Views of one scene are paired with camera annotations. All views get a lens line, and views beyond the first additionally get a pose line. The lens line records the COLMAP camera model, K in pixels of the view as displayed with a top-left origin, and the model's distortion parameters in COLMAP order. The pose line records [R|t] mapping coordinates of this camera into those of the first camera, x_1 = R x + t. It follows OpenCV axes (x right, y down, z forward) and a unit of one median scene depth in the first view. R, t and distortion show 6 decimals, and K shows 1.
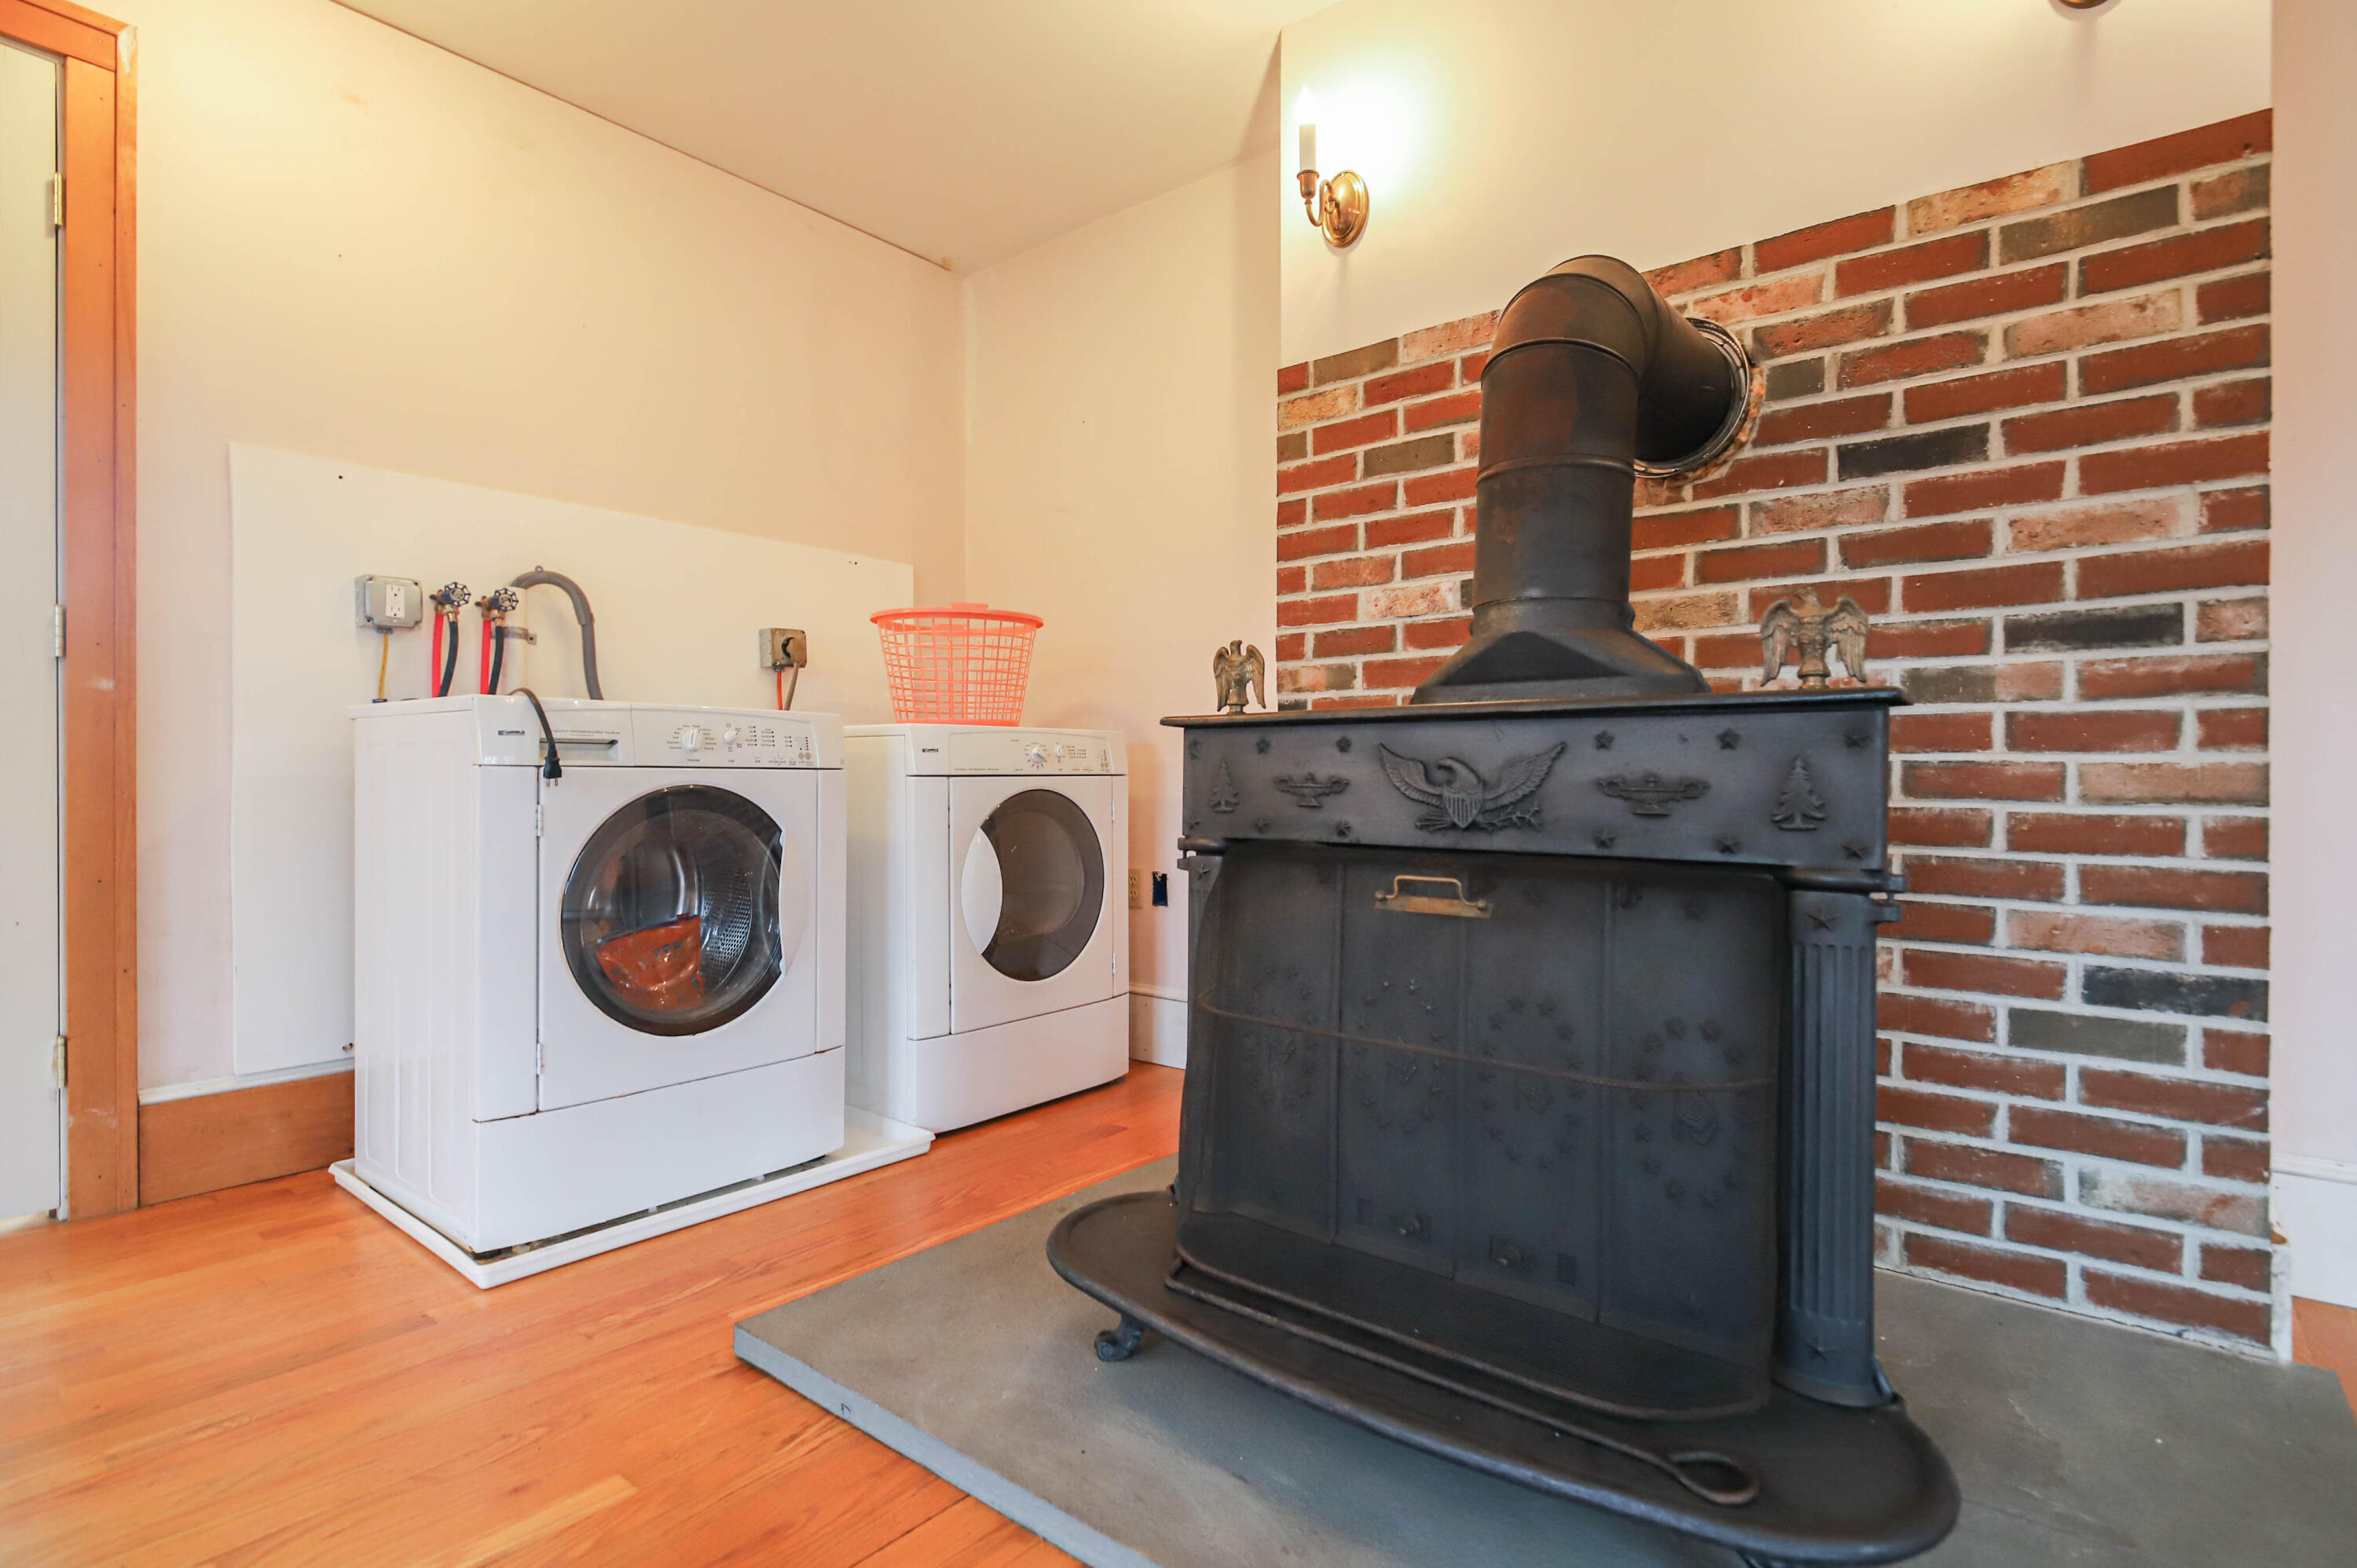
lens RADIAL K [[1149.6, 0, 1184.6], [0, 1149.6, 786.0], [0, 0, 1]] dist [0.003941, -0.005850]
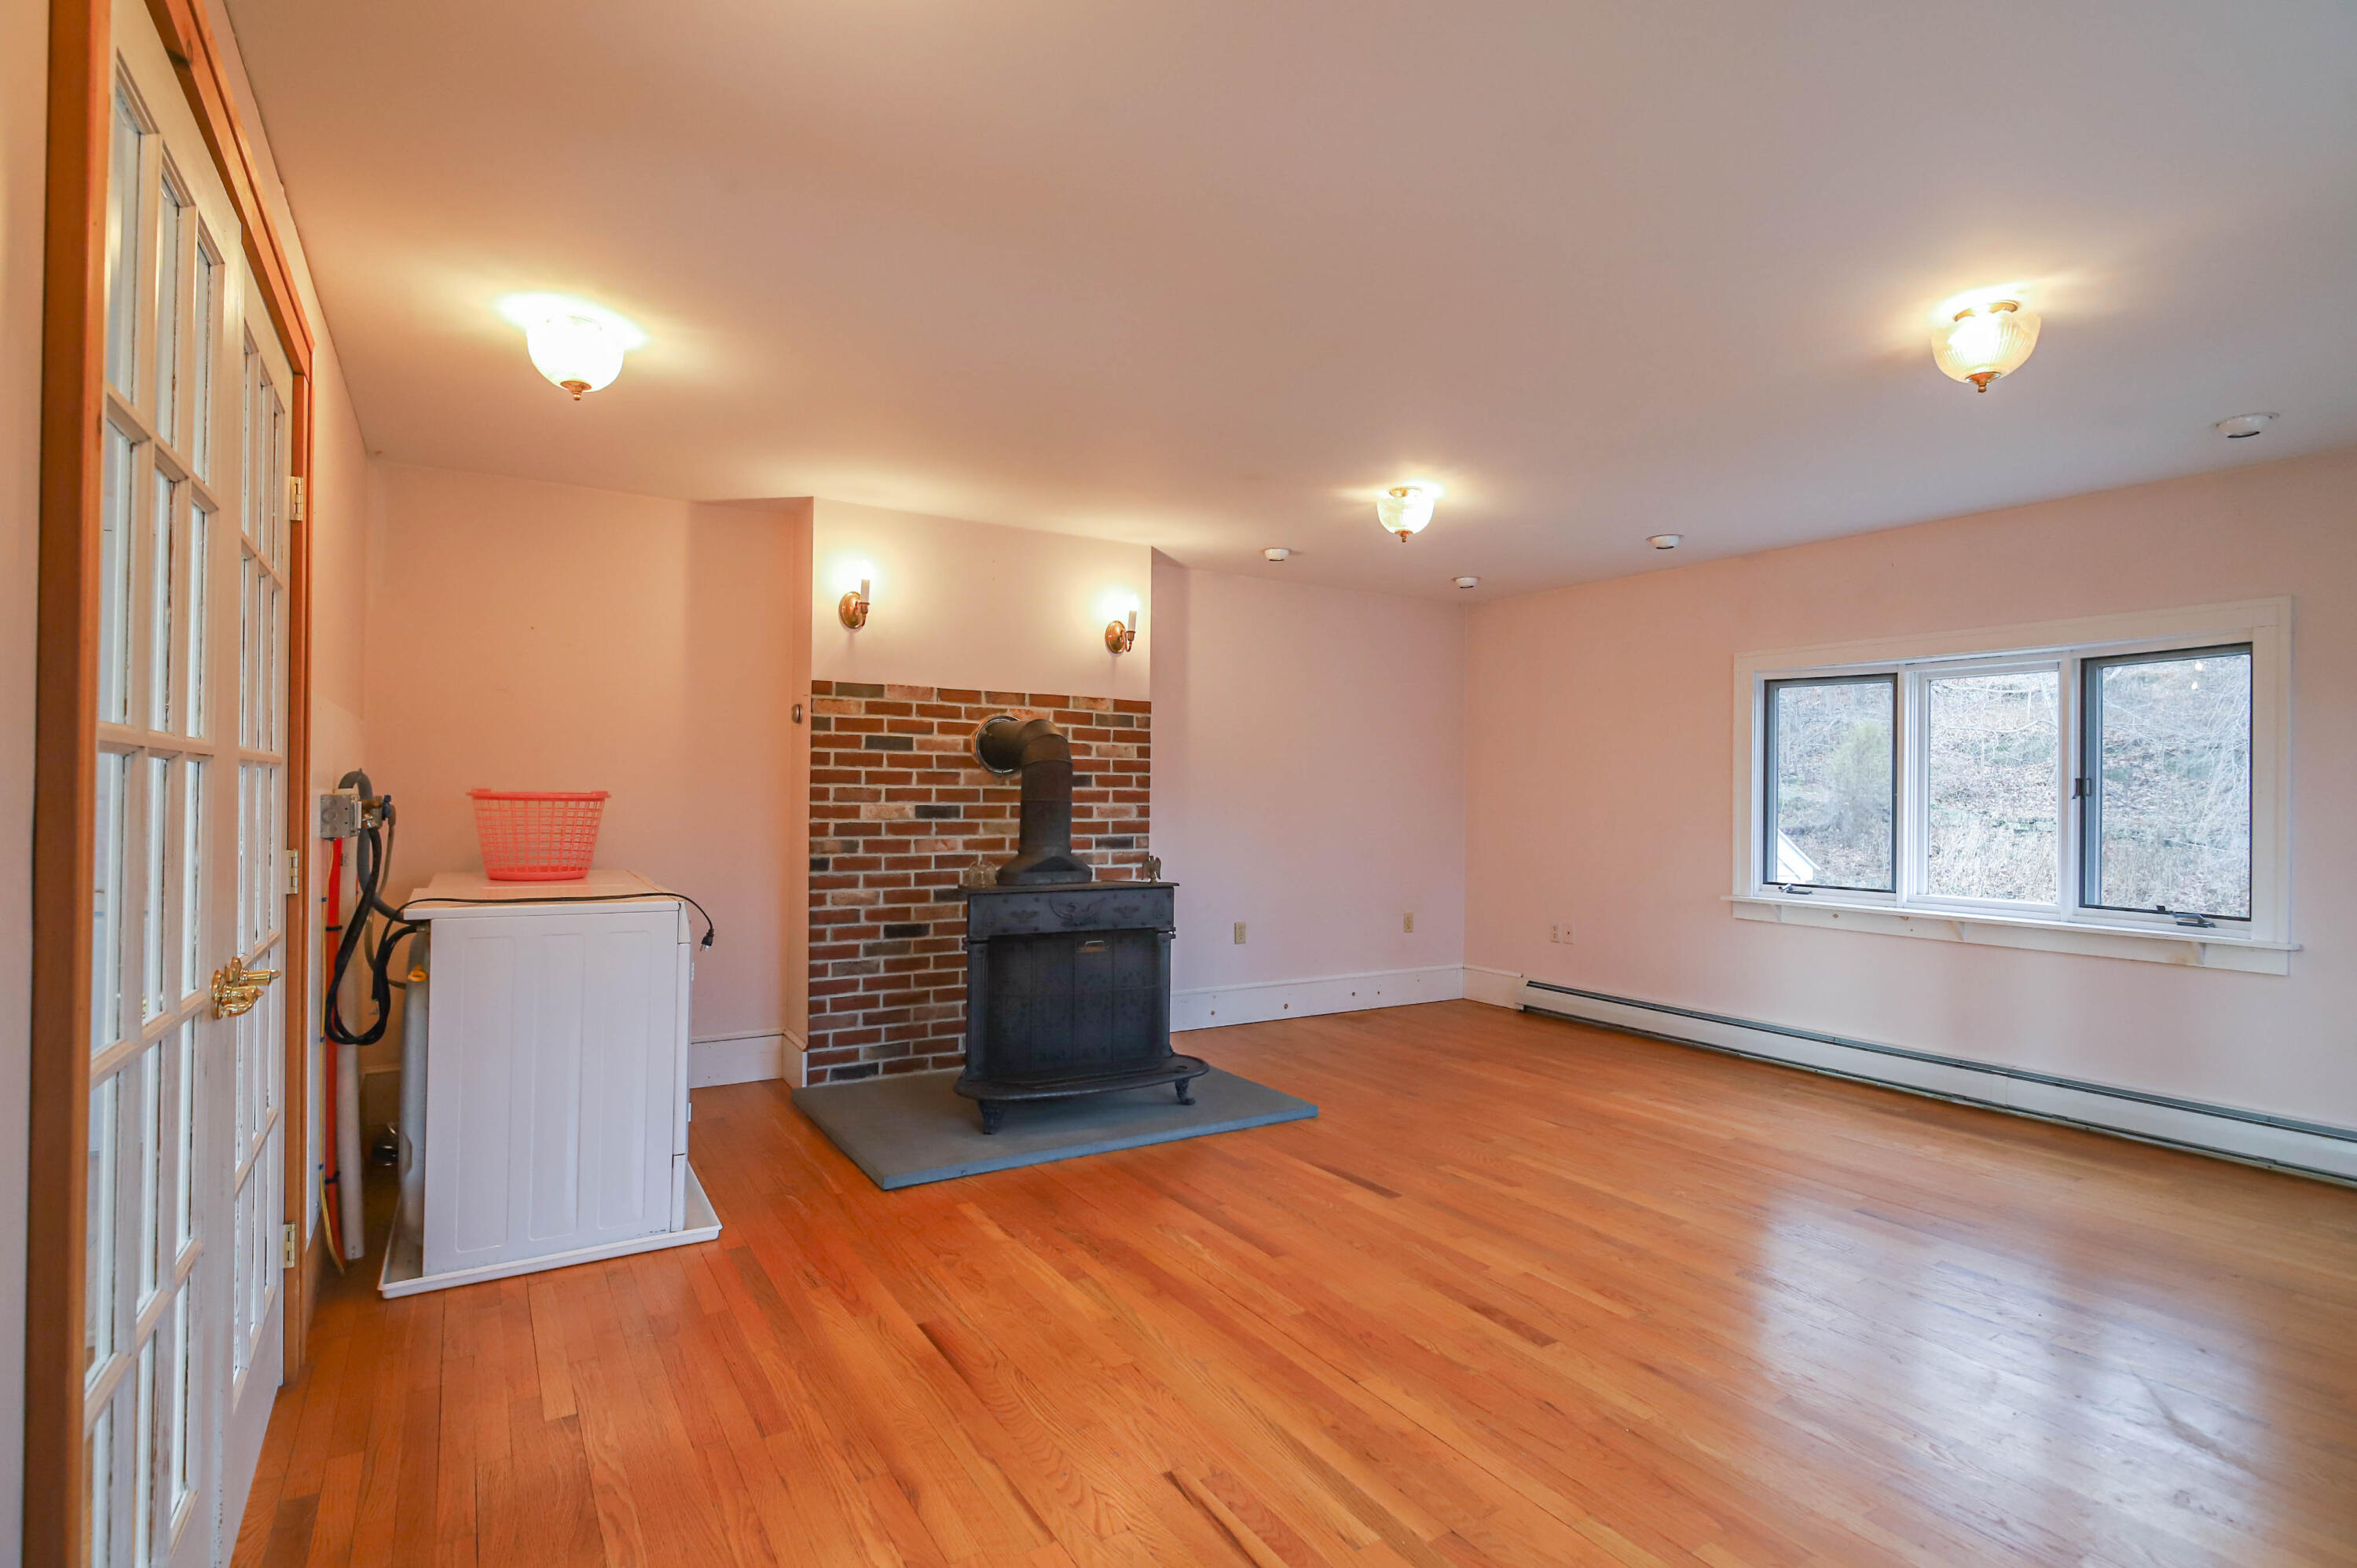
lens RADIAL K [[1149.6, 0, 1190.4], [0, 1149.6, 782.3], [0, 0, 1]] dist [0.003941, -0.005850]
pose [[0.331734, 0.012222, 0.943294, -2.130508], [-0.005497, 0.999924, -0.011023, -0.259394], [-0.943357, -0.001528, 0.331776, -0.285534]]
